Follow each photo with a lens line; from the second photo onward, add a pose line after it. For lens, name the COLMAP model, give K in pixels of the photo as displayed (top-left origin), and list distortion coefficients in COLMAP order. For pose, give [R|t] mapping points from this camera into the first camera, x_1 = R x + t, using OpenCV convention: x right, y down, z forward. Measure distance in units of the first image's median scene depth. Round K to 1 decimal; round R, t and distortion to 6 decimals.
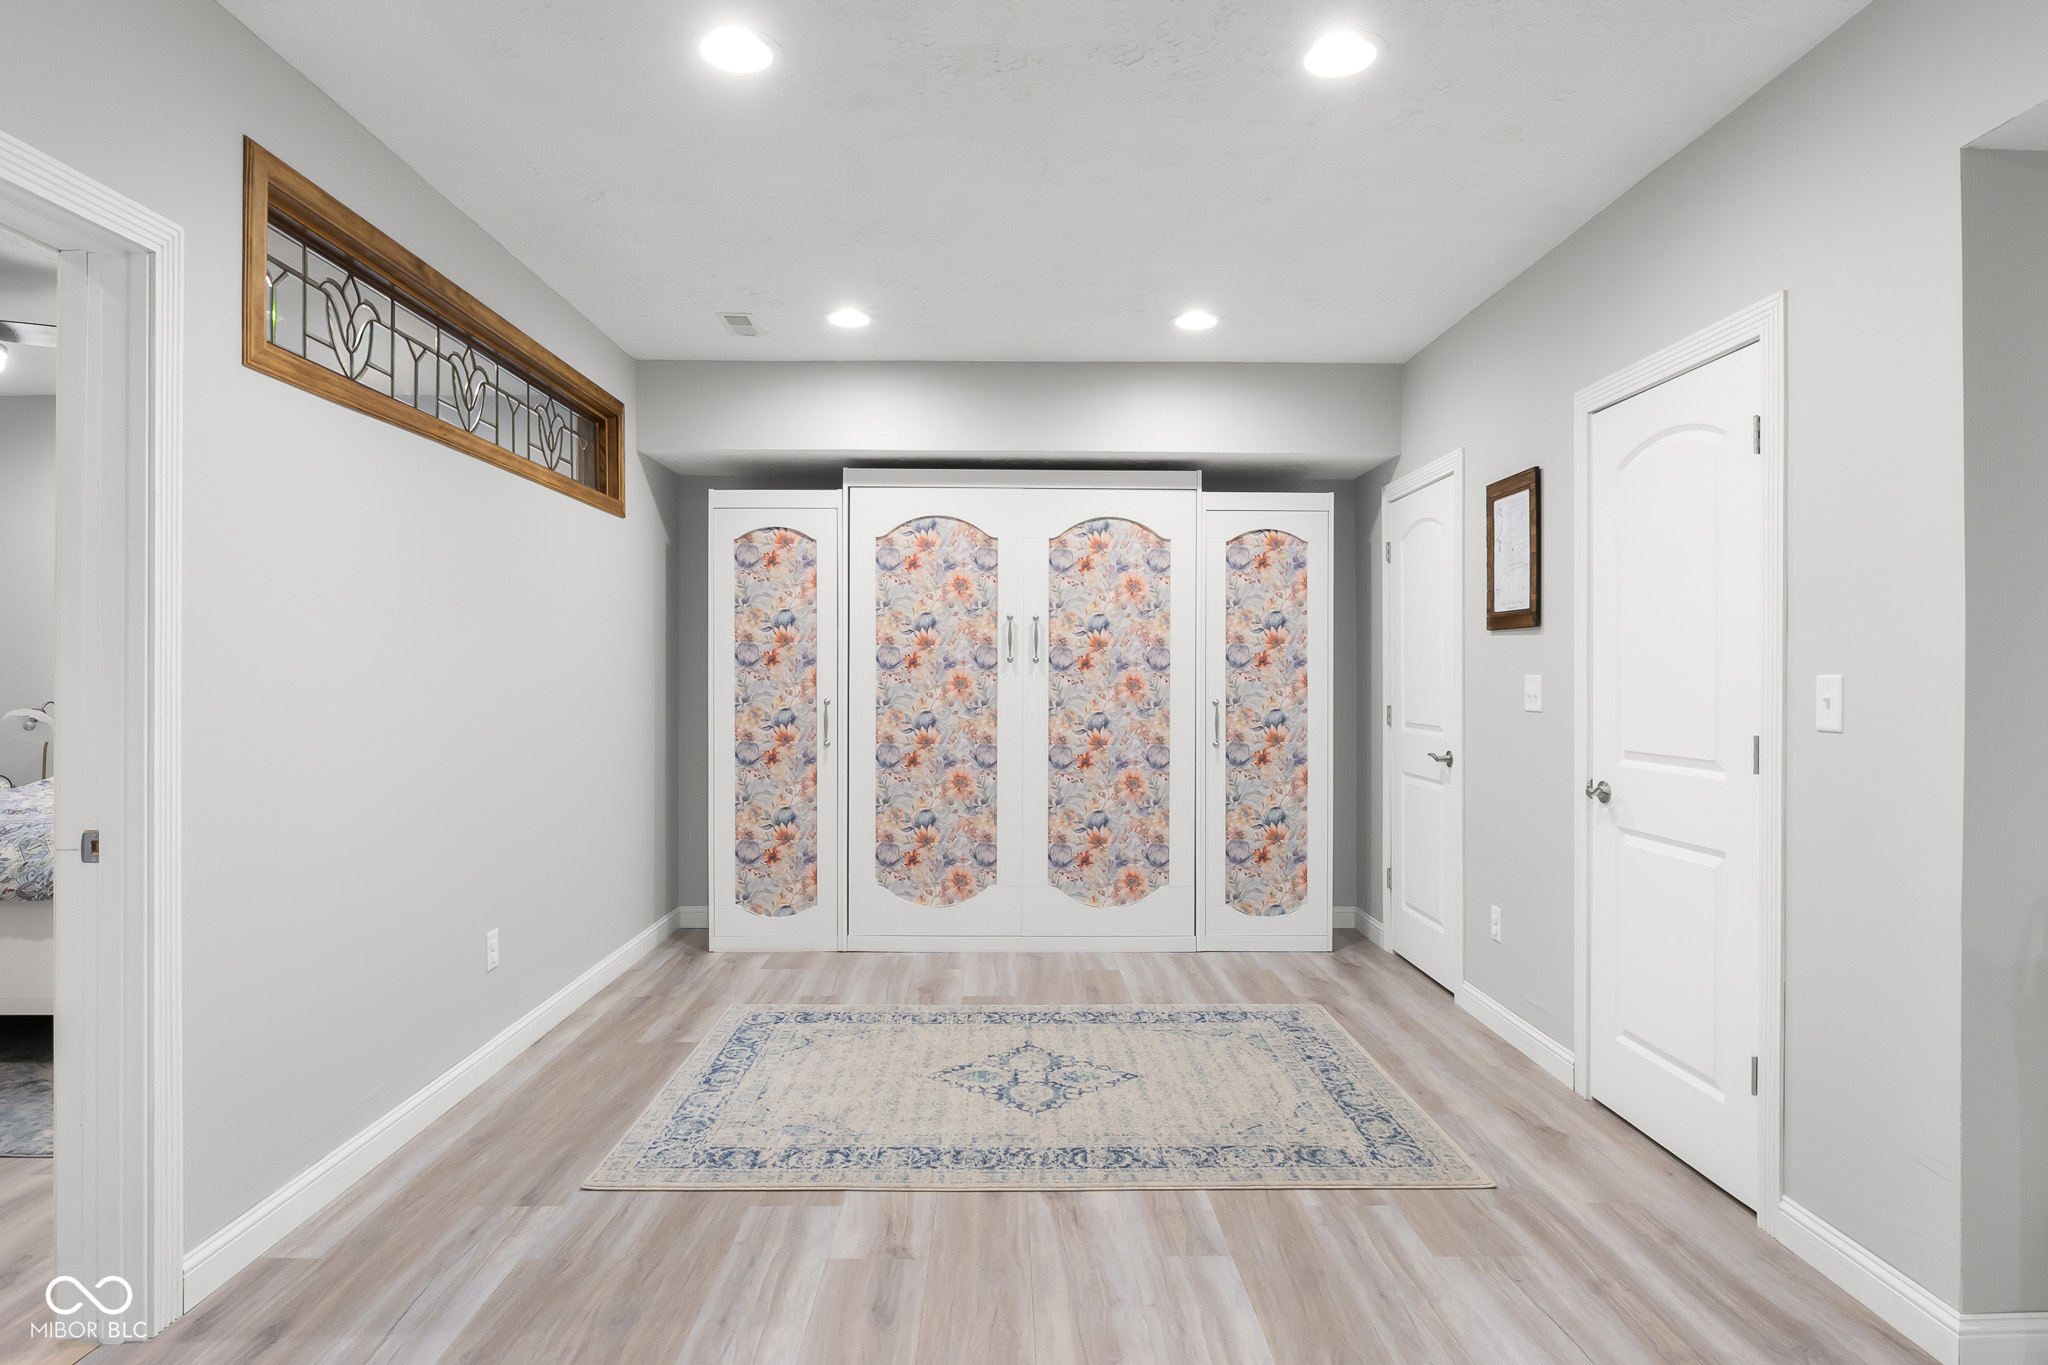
lens RADIAL K [[1132.2, 0, 1024.0], [0, 1132.2, 682.5], [0, 0, 1]] dist [-0.019874, 0.000043]
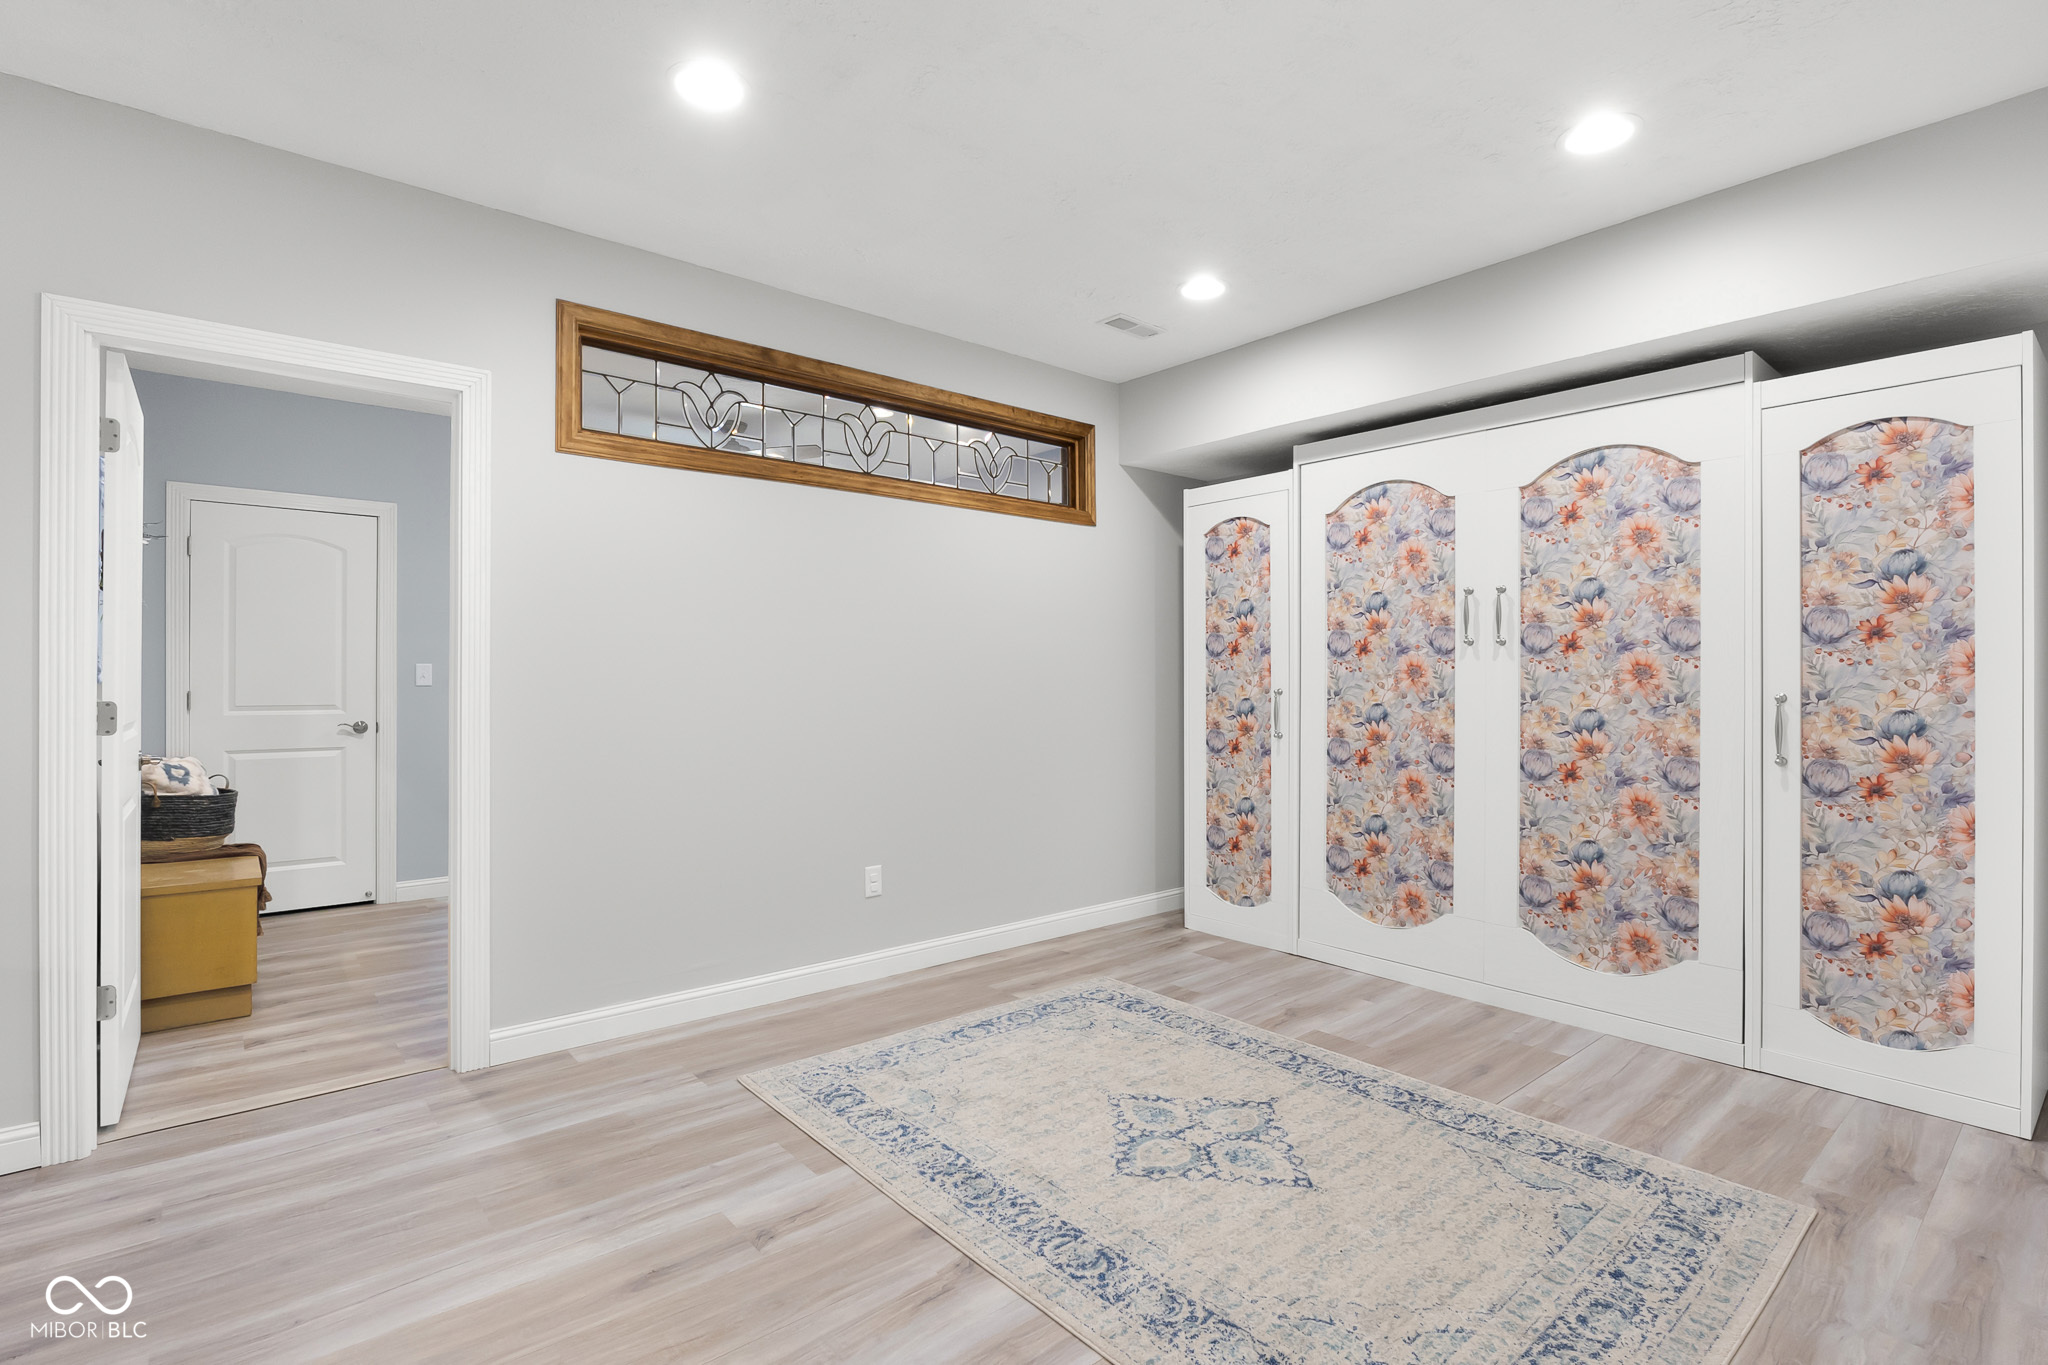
lens RADIAL K [[971.9, 0, 1024.0], [0, 971.9, 682.5], [0, 0, 1]] dist [-0.010055, 0.000374]
pose [[0.634761, 0.001196, -0.772708, 0.325601], [-0.004169, 0.999990, -0.001877, 0.011555], [0.772698, 0.004413, 0.634759, 0.305149]]
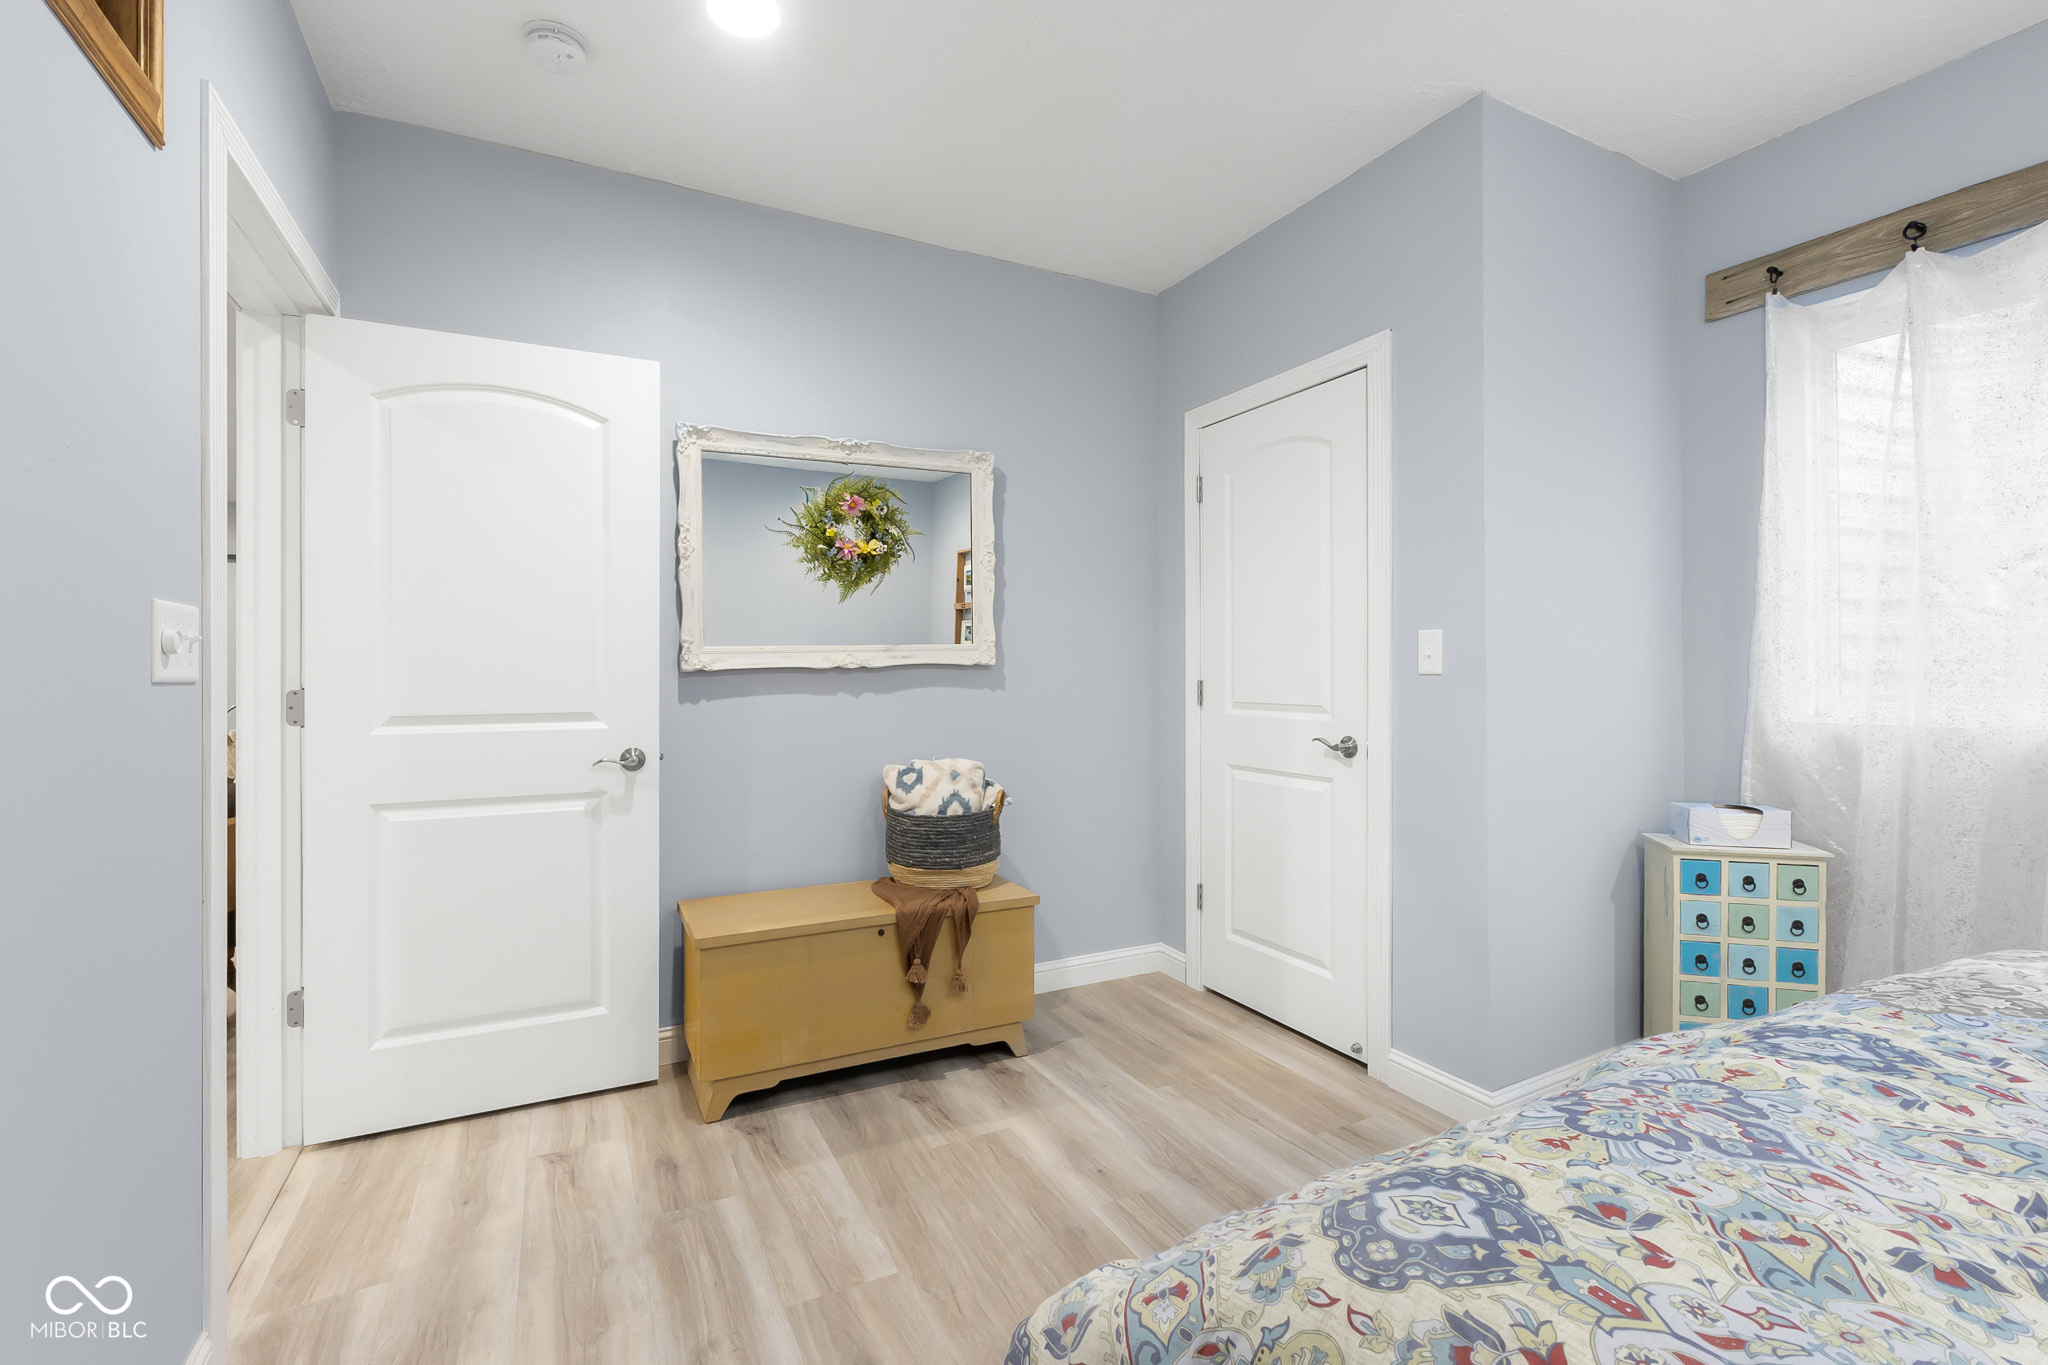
lens RADIAL K [[908.0, 0, 1026.0], [0, 908.0, 667.5], [0, 0, 1]] dist [-0.000084, -0.000058]
pose [[-0.895216, 0.000333, -0.445632, -0.457160], [-0.000793, 0.999997, 0.002340, 0.011049], [0.445632, 0.002448, -0.895213, 0.790745]]
